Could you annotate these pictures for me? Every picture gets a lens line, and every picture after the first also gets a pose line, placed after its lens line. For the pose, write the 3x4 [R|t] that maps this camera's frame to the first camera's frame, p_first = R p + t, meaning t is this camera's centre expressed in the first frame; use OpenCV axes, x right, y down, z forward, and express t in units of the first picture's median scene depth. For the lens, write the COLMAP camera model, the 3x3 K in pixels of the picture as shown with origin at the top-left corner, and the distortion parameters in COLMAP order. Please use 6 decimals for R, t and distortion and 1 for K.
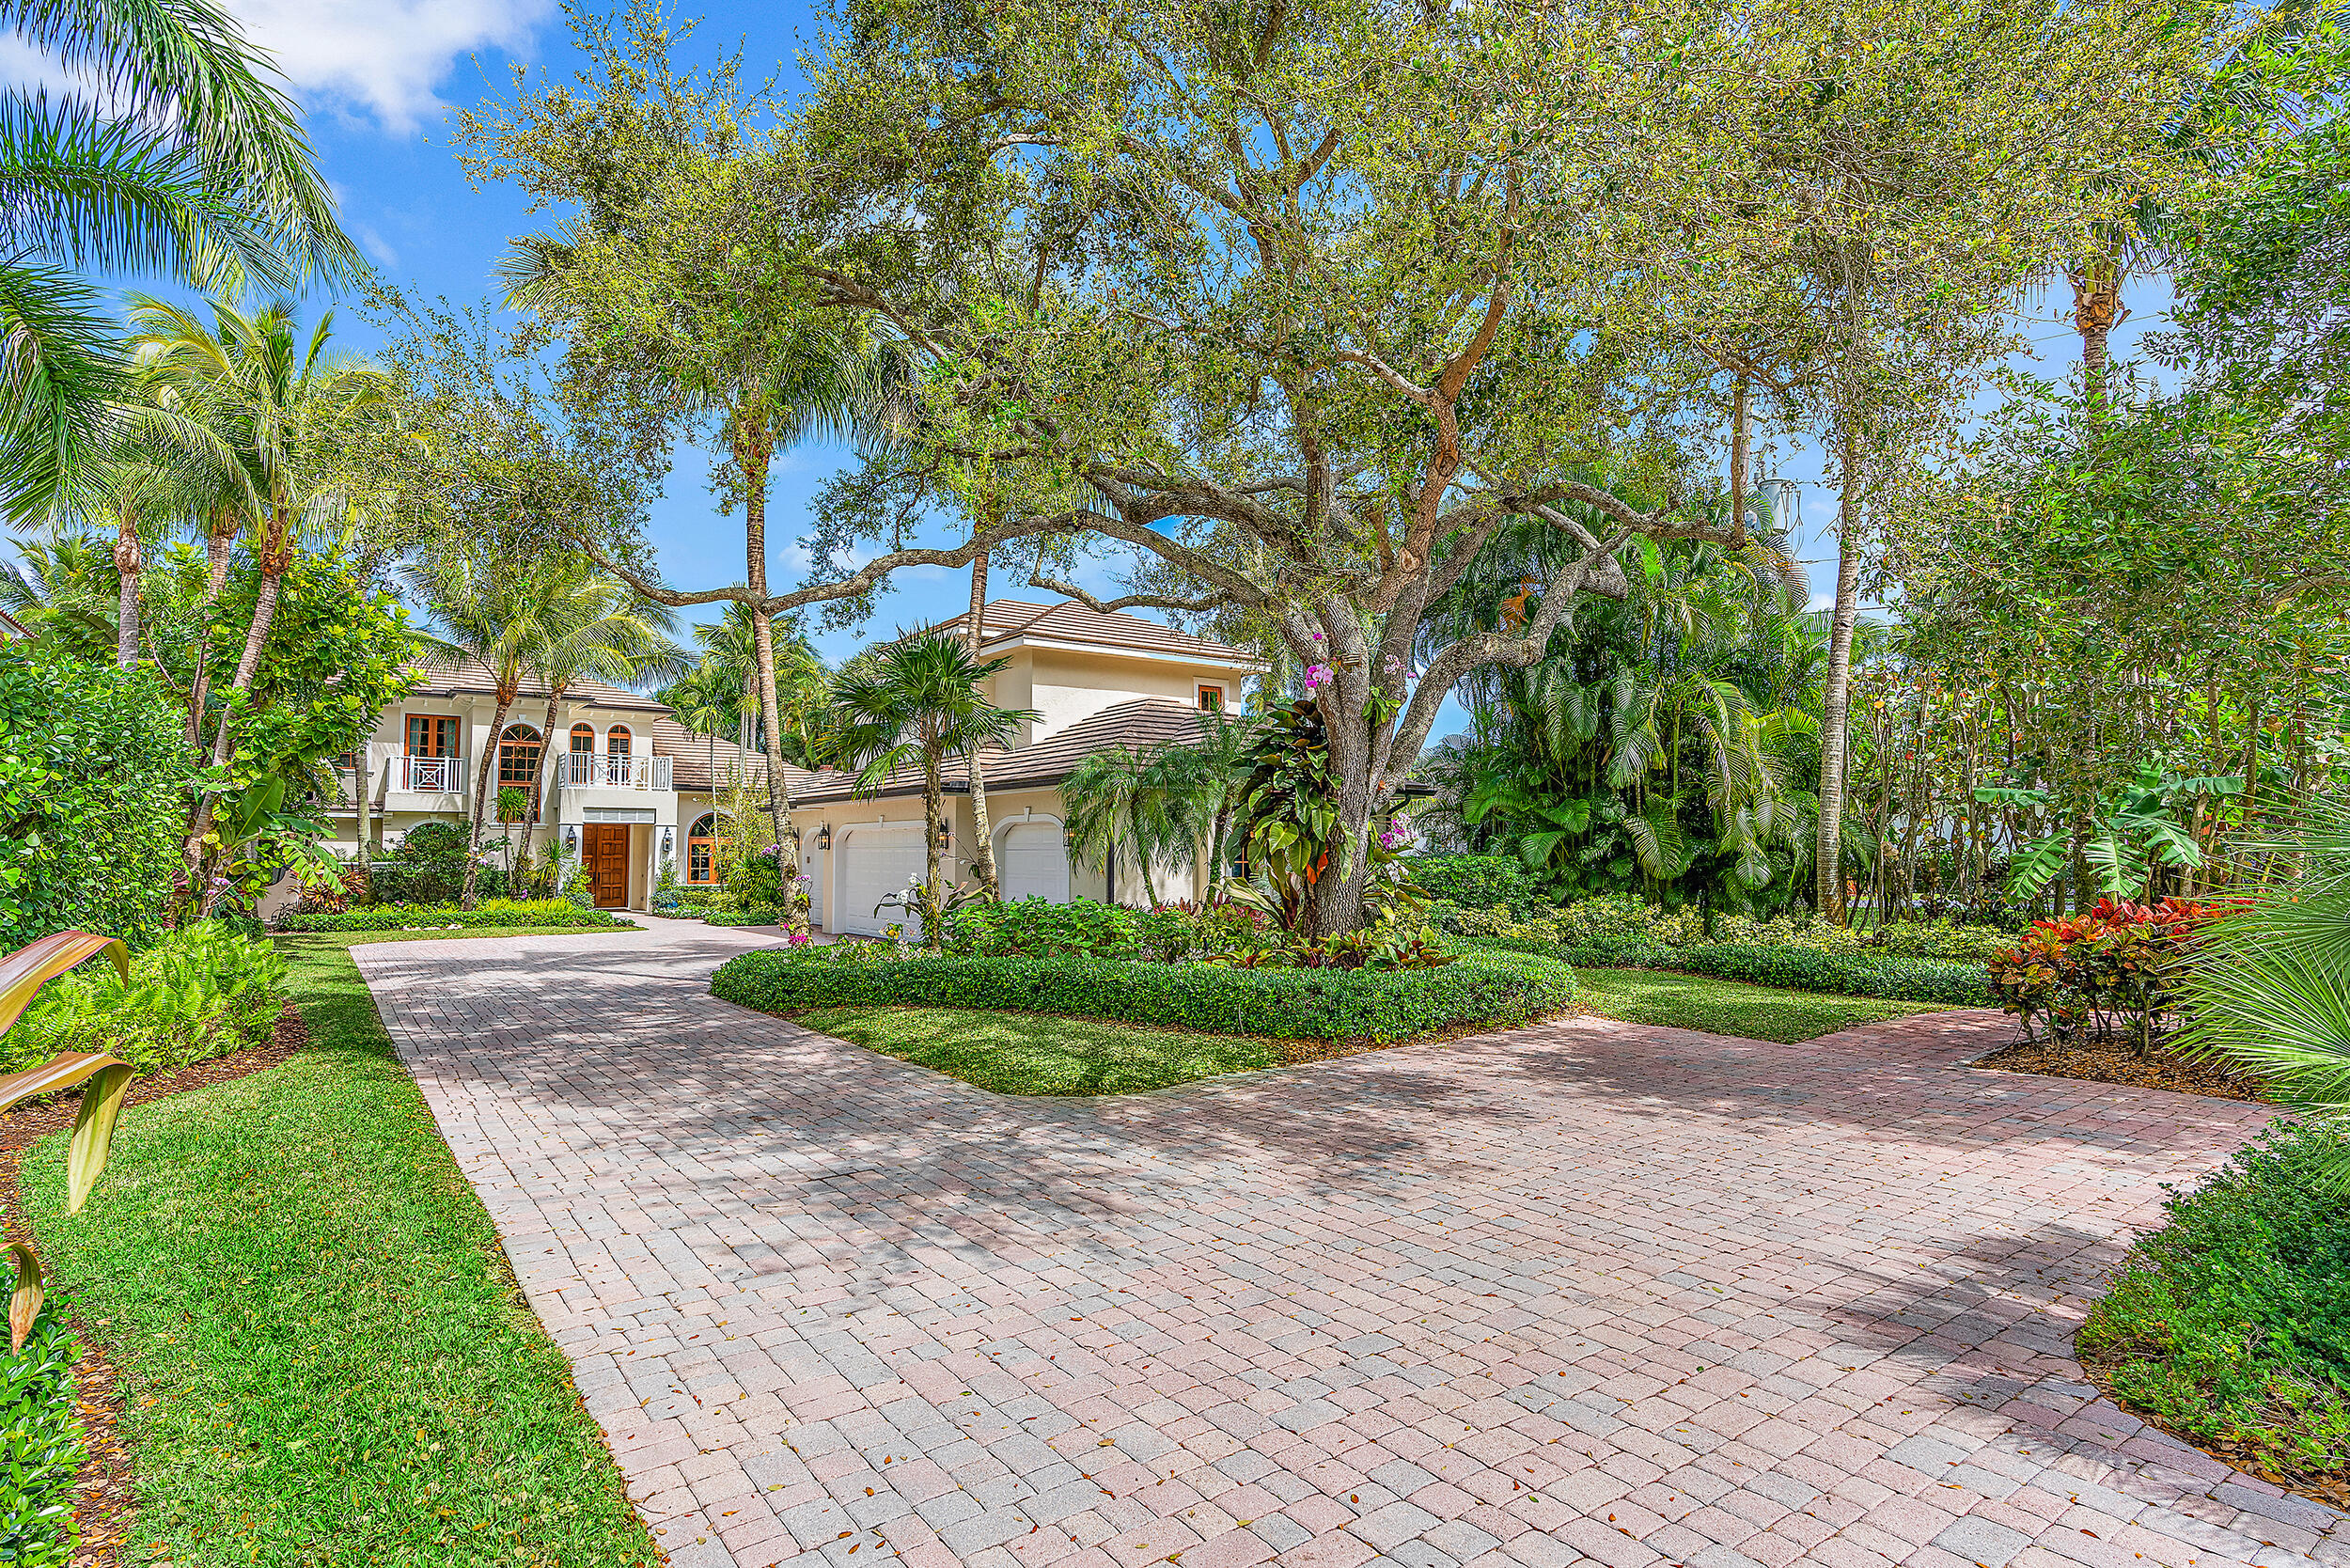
lens RADIAL K [[1152.1, 0, 1162.9], [0, 1152.1, 797.5], [0, 0, 1]] dist [-0.000860, -0.000287]
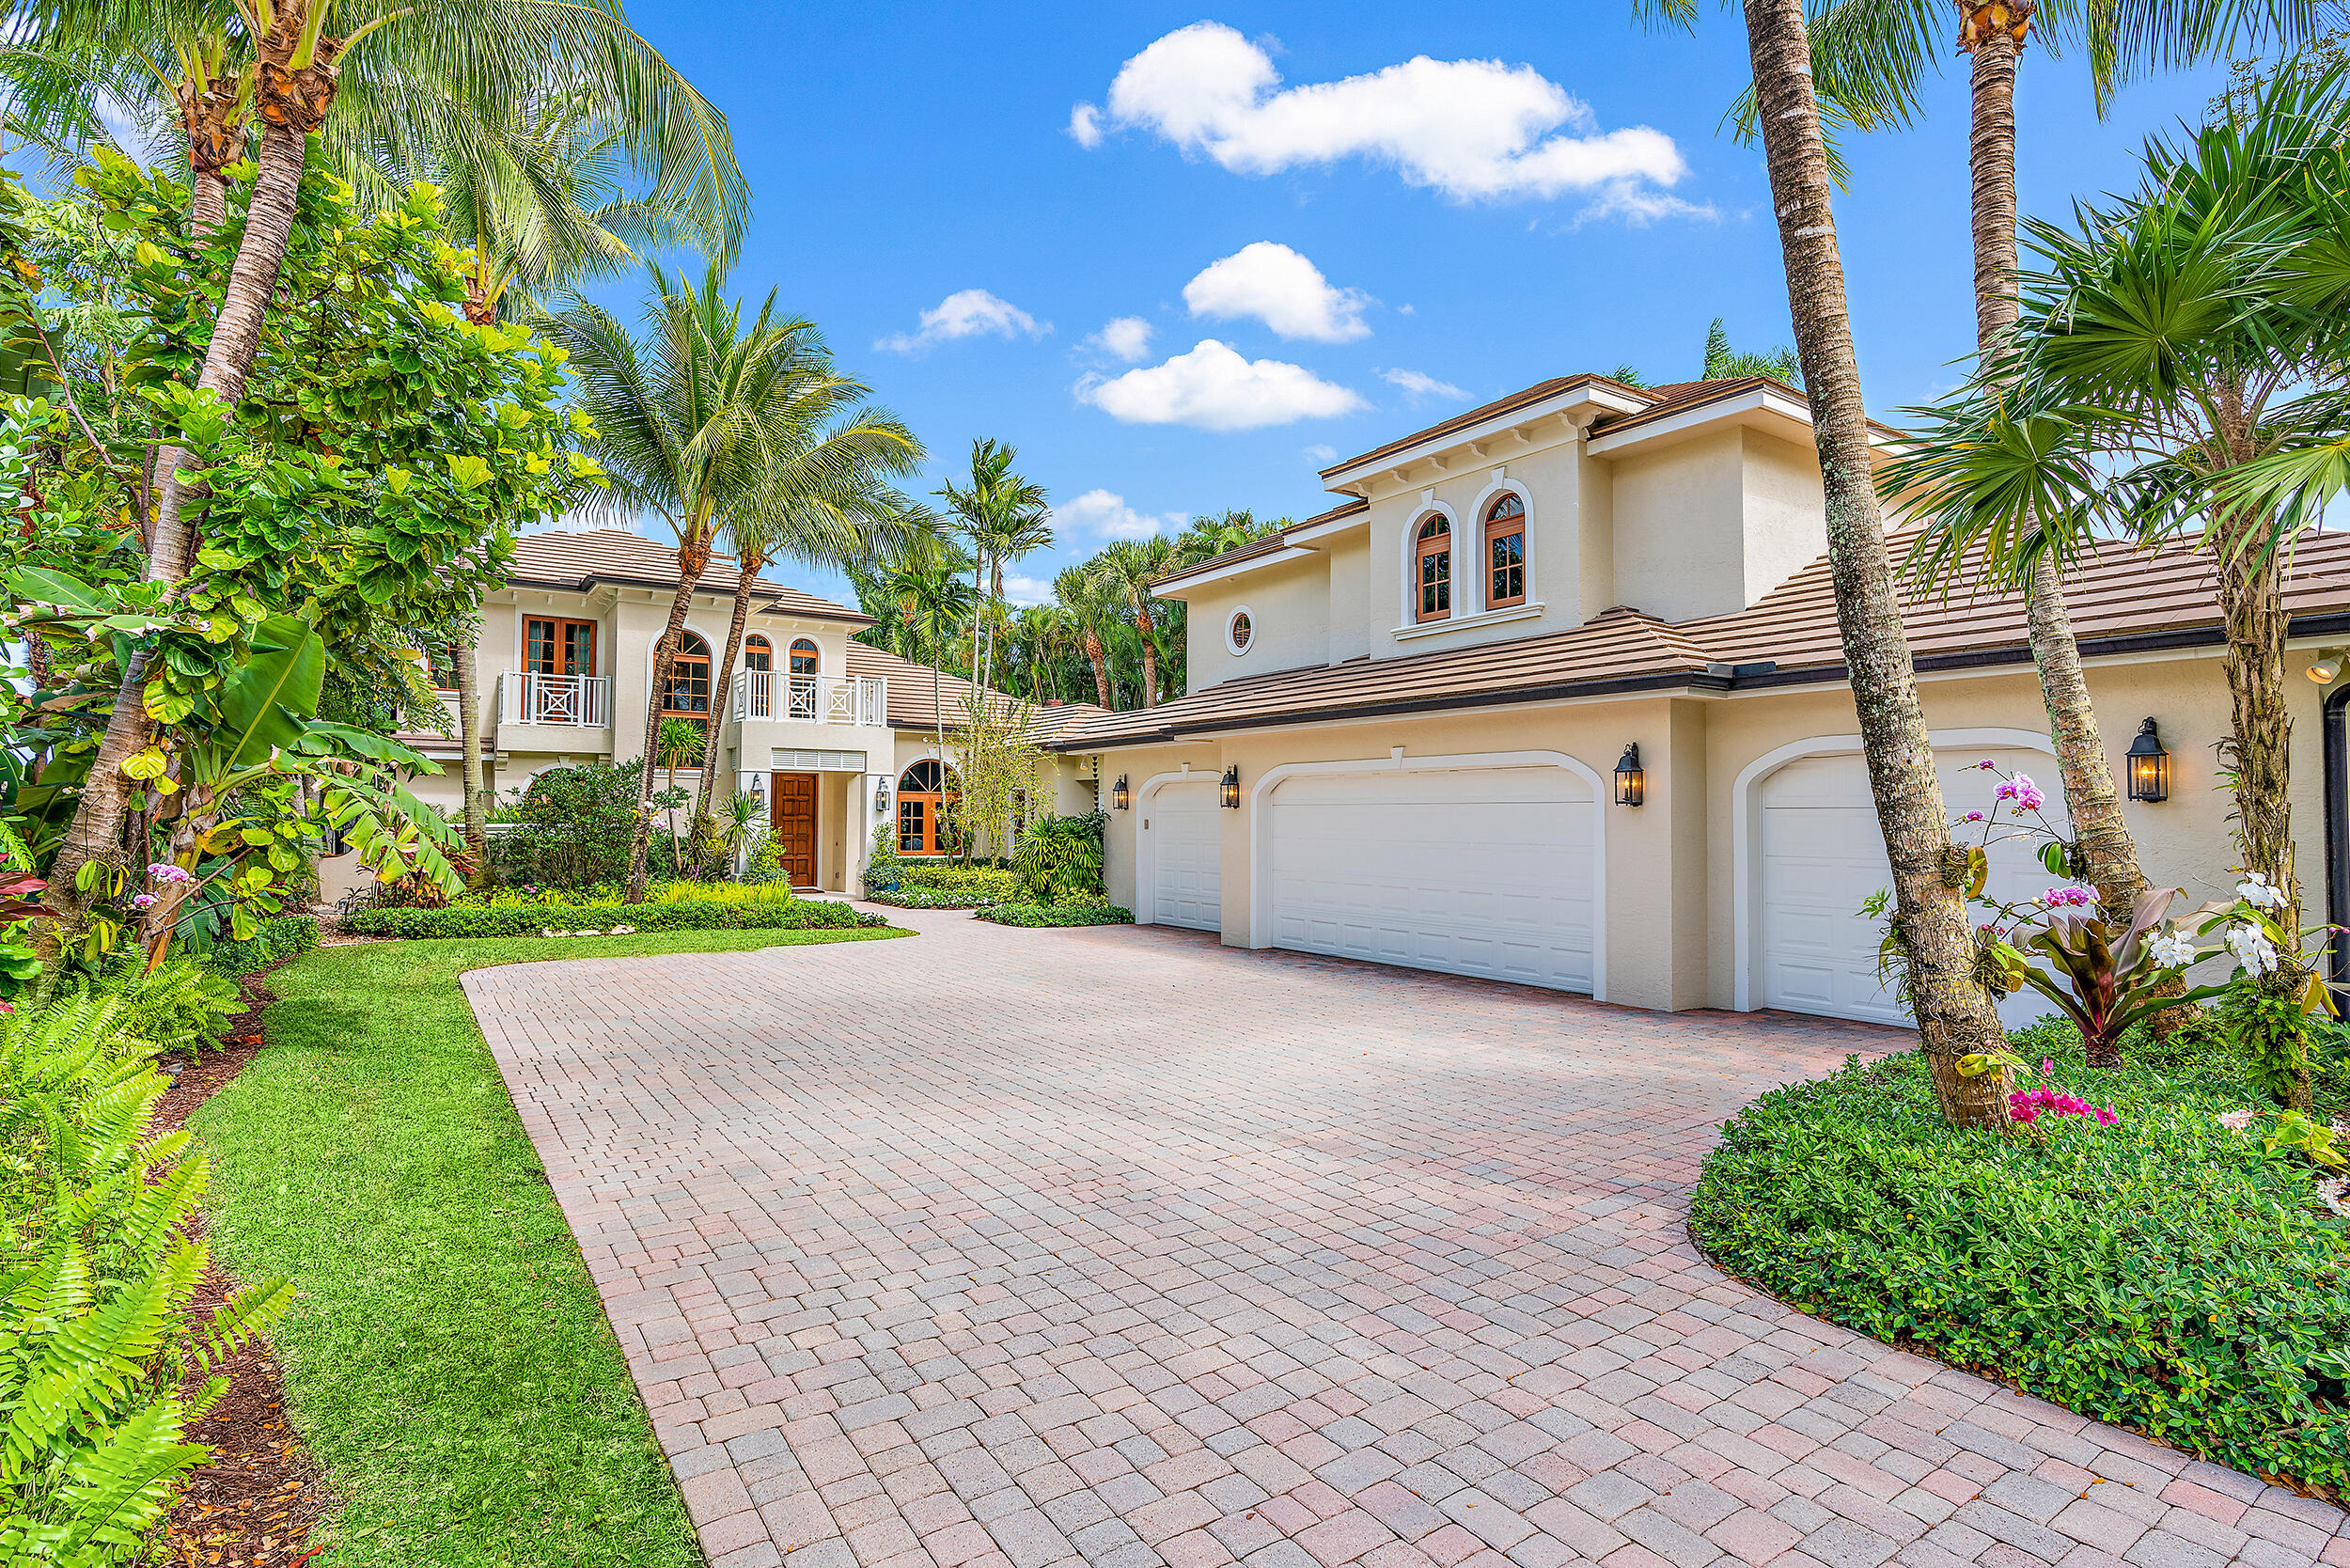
lens RADIAL K [[1152.1, 0, 1179.6], [0, 1152.1, 799.2], [0, 0, 1]] dist [-0.000860, -0.000287]
pose [[0.999115, 0.006822, -0.041514, -0.230370], [-0.005497, 0.999475, 0.031945, 0.016613], [0.041710, -0.031688, 0.998627, 0.314651]]
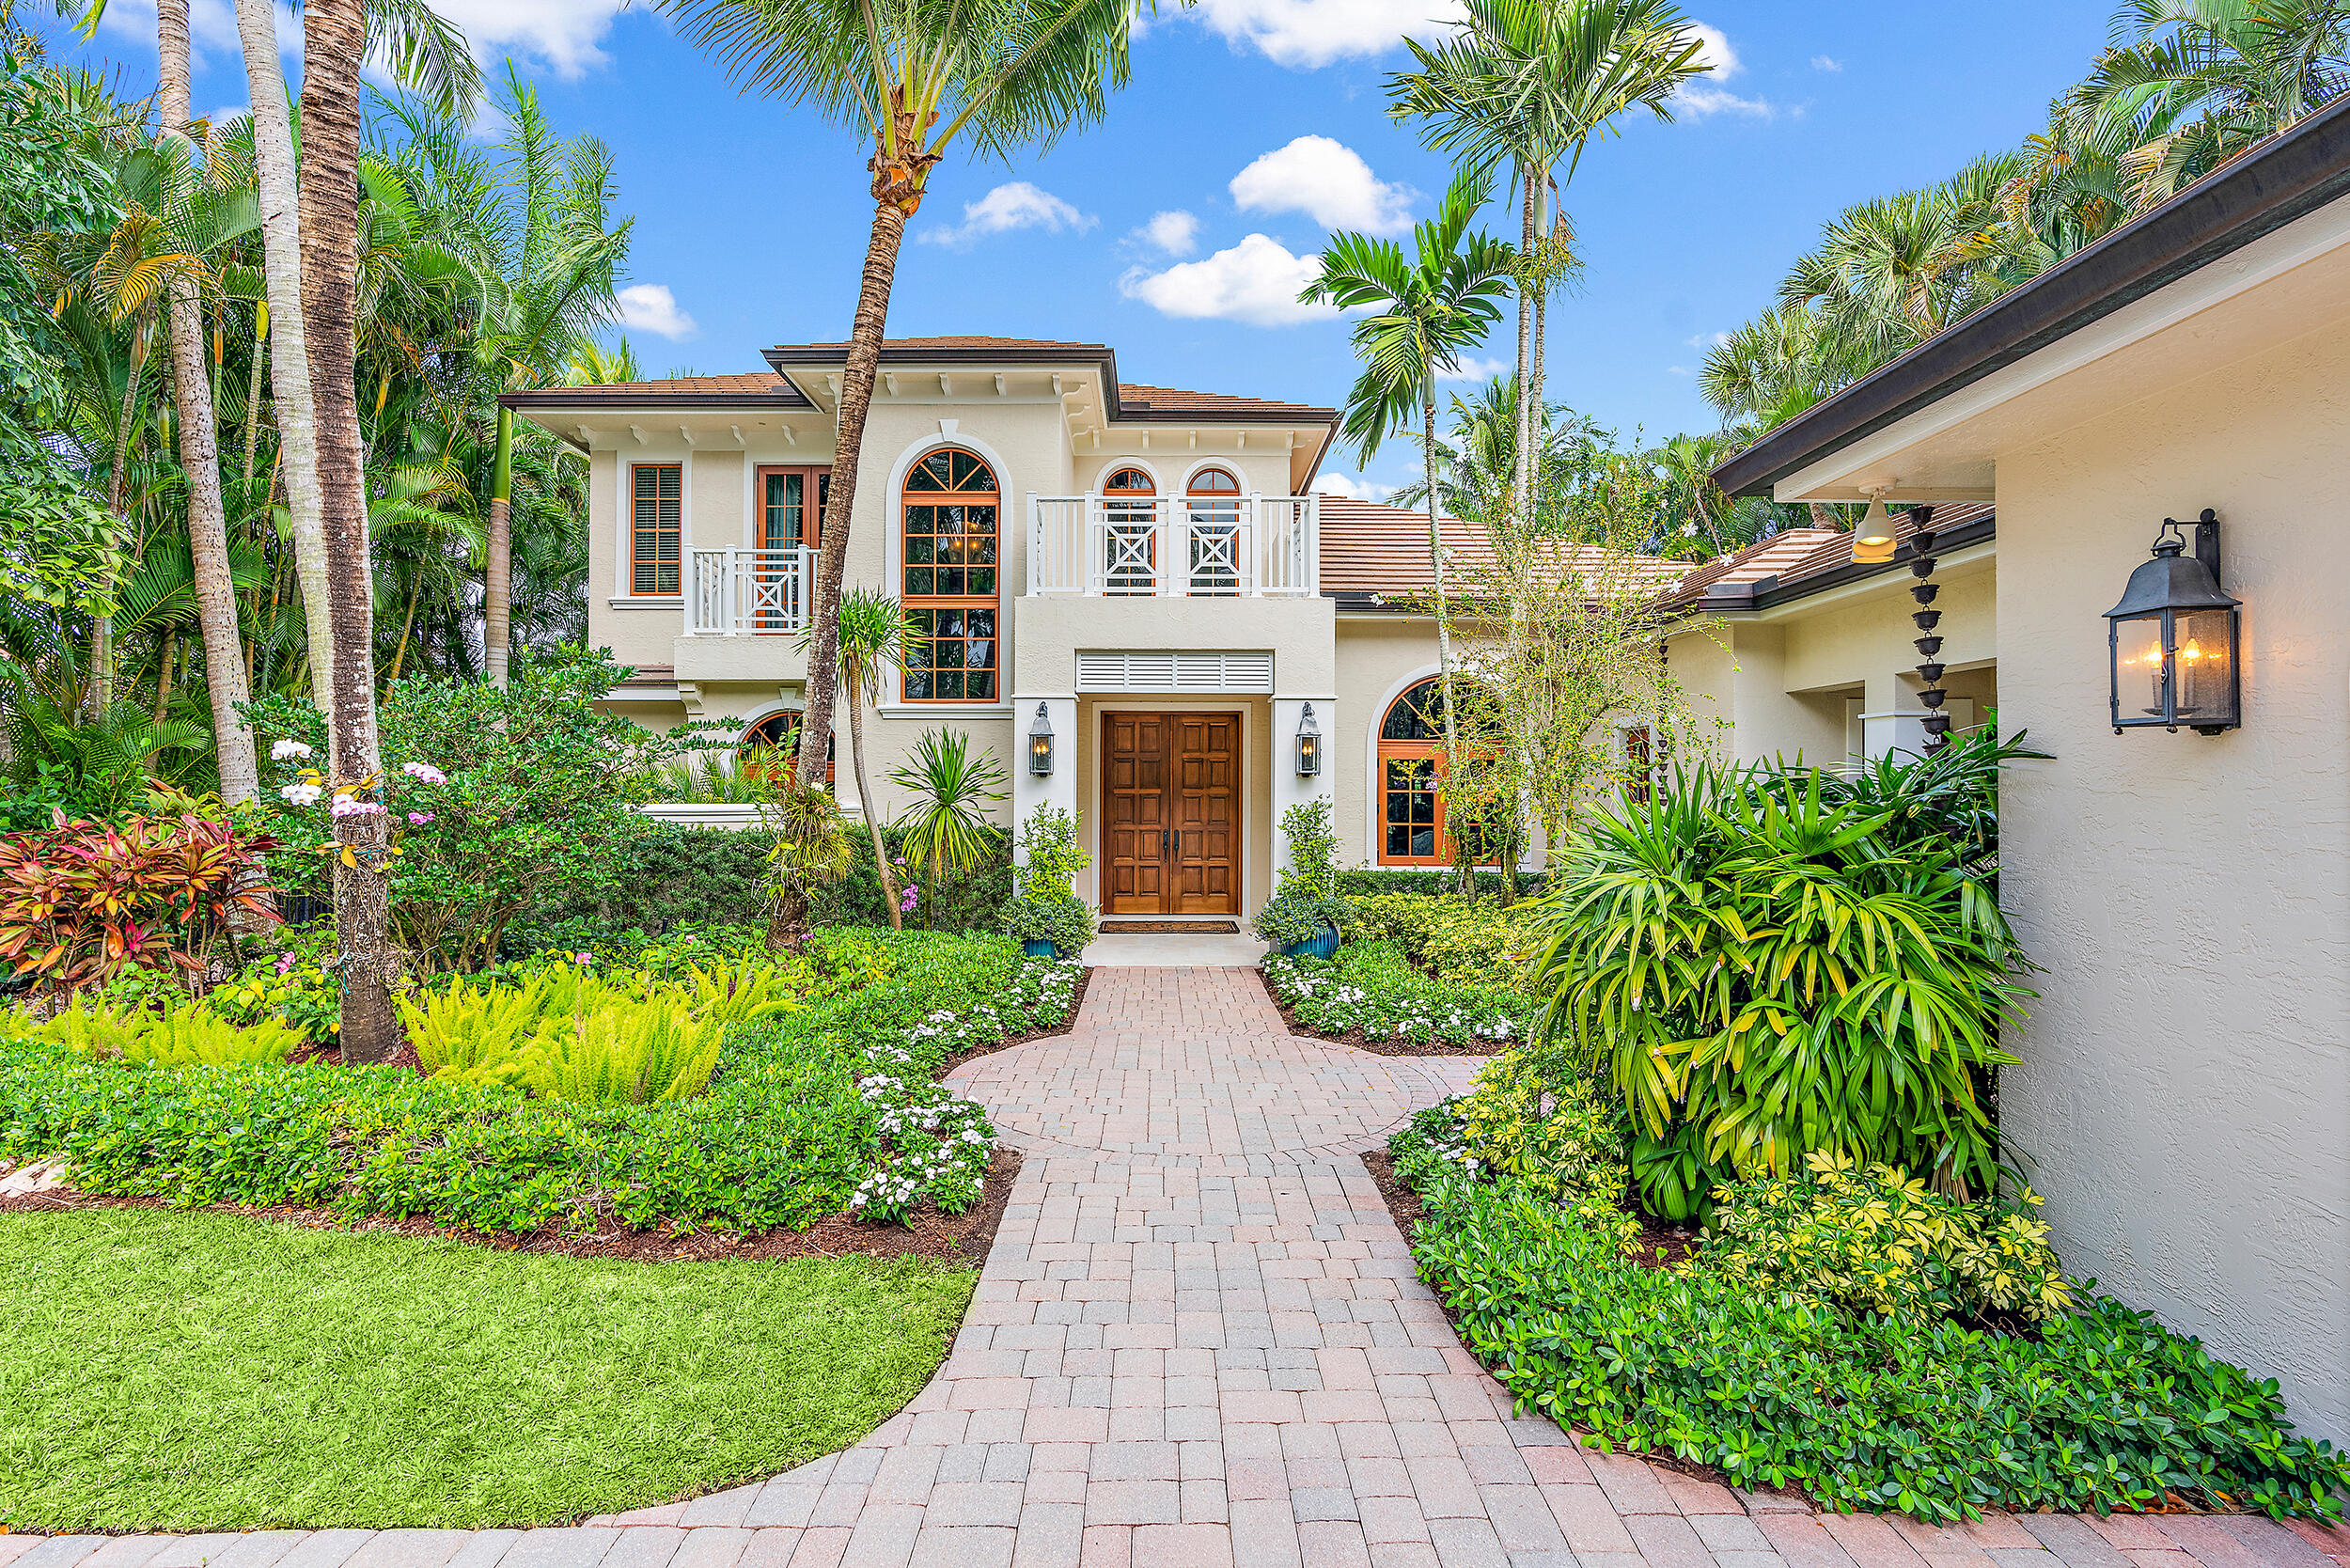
lens RADIAL K [[1085.7, 0, 1170.2], [0, 1085.7, 786.7], [0, 0, 1]] dist [-0.002041, 0.000032]
pose [[0.810791, -0.002171, -0.585332, -0.298198], [0.026840, 0.999079, 0.033472, 0.040514], [0.584720, -0.042849, 0.810103, 0.770396]]
